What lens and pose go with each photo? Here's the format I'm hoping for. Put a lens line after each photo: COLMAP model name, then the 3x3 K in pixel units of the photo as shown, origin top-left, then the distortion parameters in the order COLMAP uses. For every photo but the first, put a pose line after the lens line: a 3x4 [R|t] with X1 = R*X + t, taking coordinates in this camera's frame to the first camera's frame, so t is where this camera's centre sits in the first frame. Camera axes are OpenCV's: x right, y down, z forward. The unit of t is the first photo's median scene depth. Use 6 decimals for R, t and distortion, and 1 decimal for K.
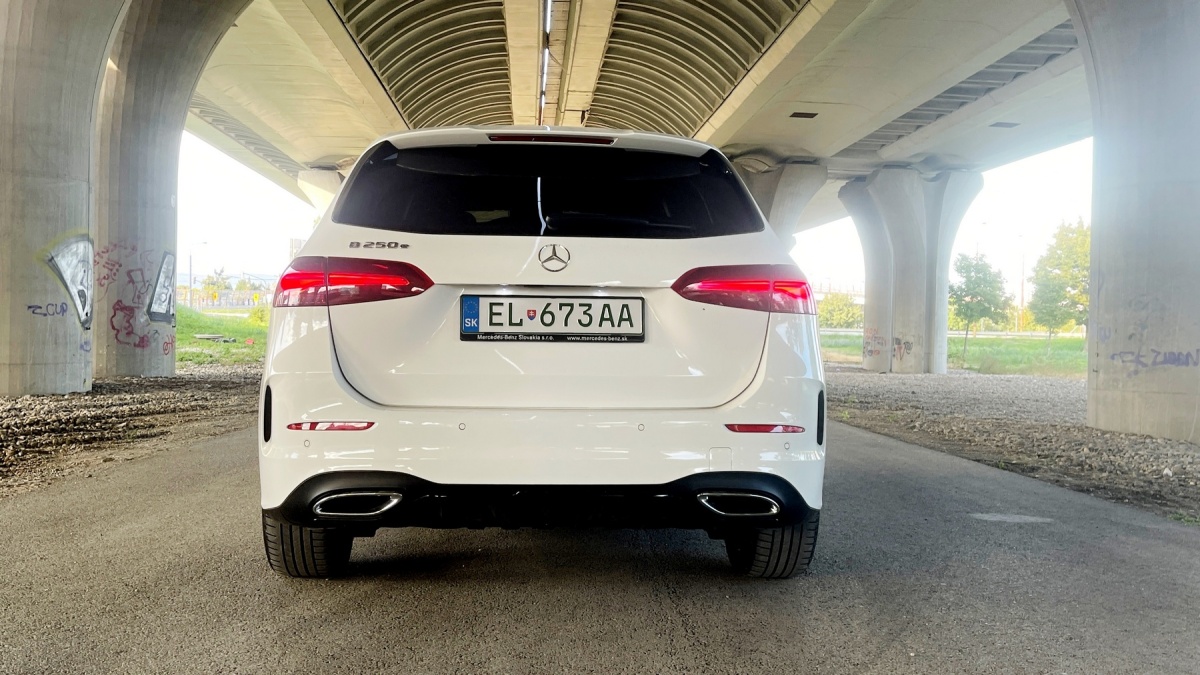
lens RADIAL K [[1158.6, 0, 591.2], [0, 1158.6, 329.4], [0, 0, 1]] dist [0.007823, 0.000000]
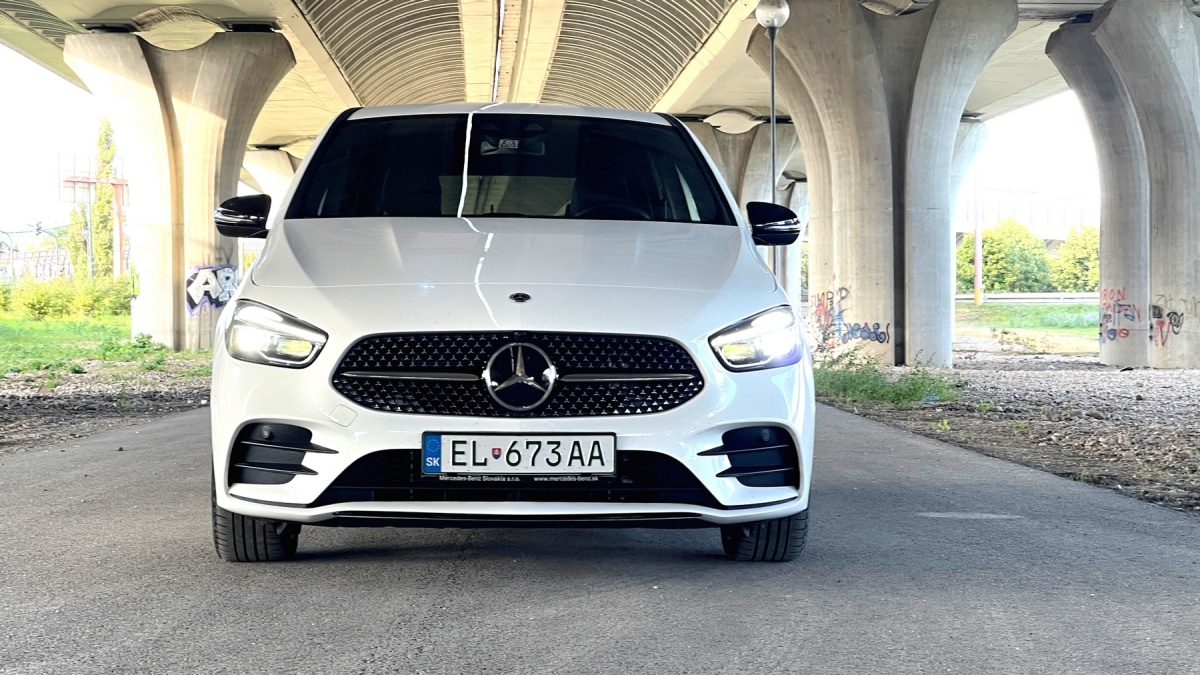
lens RADIAL K [[2244.9, 0, 608.0], [0, 2244.9, 338.2], [0, 0, 1]] dist [0.144404, 0.000000]
pose [[0.999967, -0.000736, 0.008118, 0.024331], [0.000486, 0.999528, 0.030713, -0.162429], [-0.008137, -0.030708, 0.999495, -0.825751]]
